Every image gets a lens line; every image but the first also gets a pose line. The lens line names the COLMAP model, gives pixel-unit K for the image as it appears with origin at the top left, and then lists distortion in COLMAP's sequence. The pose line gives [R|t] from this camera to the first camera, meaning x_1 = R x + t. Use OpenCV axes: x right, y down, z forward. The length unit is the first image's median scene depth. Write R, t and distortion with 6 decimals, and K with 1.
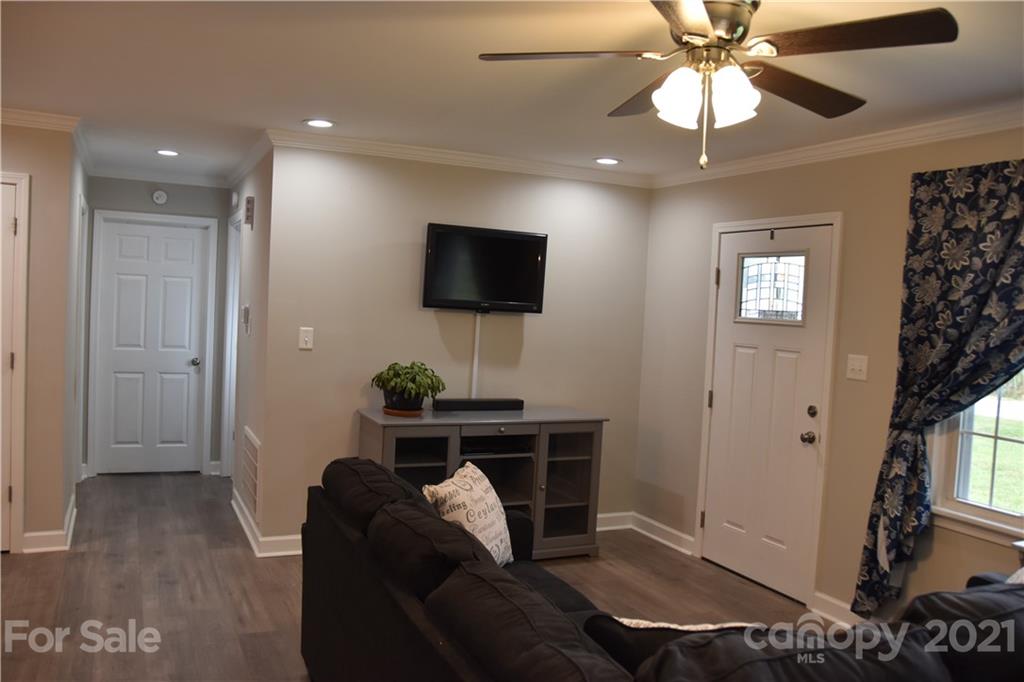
lens RADIAL K [[806.0, 0, 519.0], [0, 806.0, 348.2], [0, 0, 1]] dist [-0.159331, 0.102368]
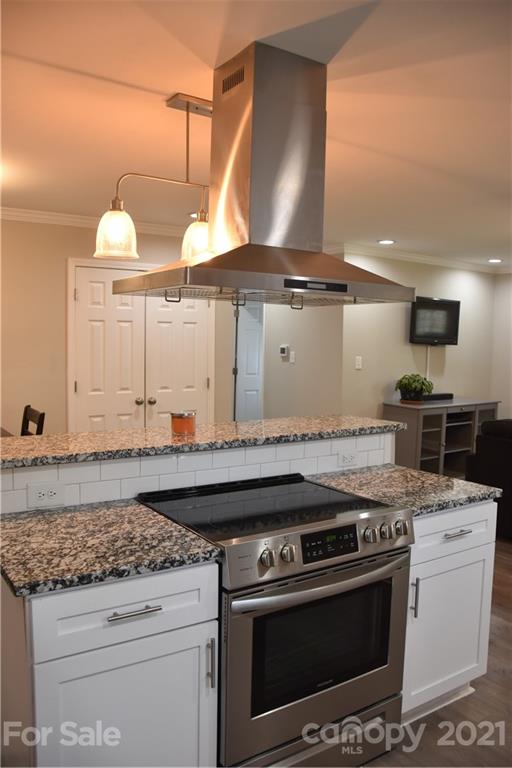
lens RADIAL K [[604.5, 0, 254.9], [0, 604.5, 380.5], [0, 0, 1]] dist [-0.159331, 0.102368]
pose [[0.987905, -0.038129, 0.150299, -0.675282], [0.033478, 0.998883, 0.033356, -0.025481], [-0.151403, -0.027921, 0.988078, -0.267130]]
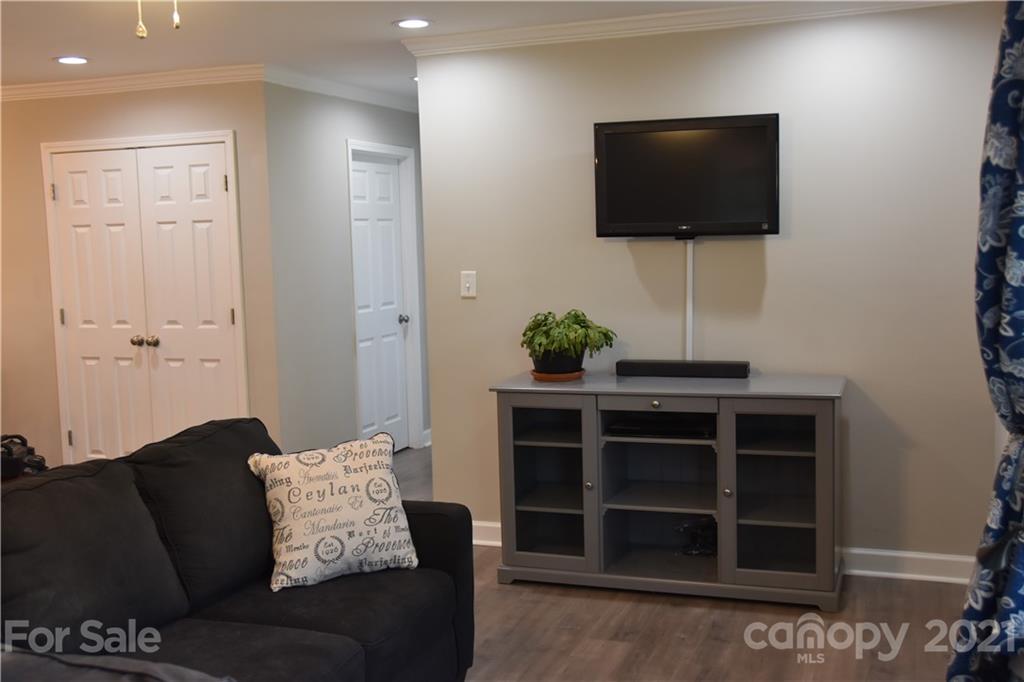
lens RADIAL K [[1061.3, 0, 508.2], [0, 1061.3, 340.9], [0, 0, 1]] dist [0.005708, 0.000000]
pose [[0.702246, 0.003326, -0.711927, 0.537729], [0.025085, 0.999253, 0.029412, 0.014678], [0.711492, -0.038513, 0.701637, 0.242777]]
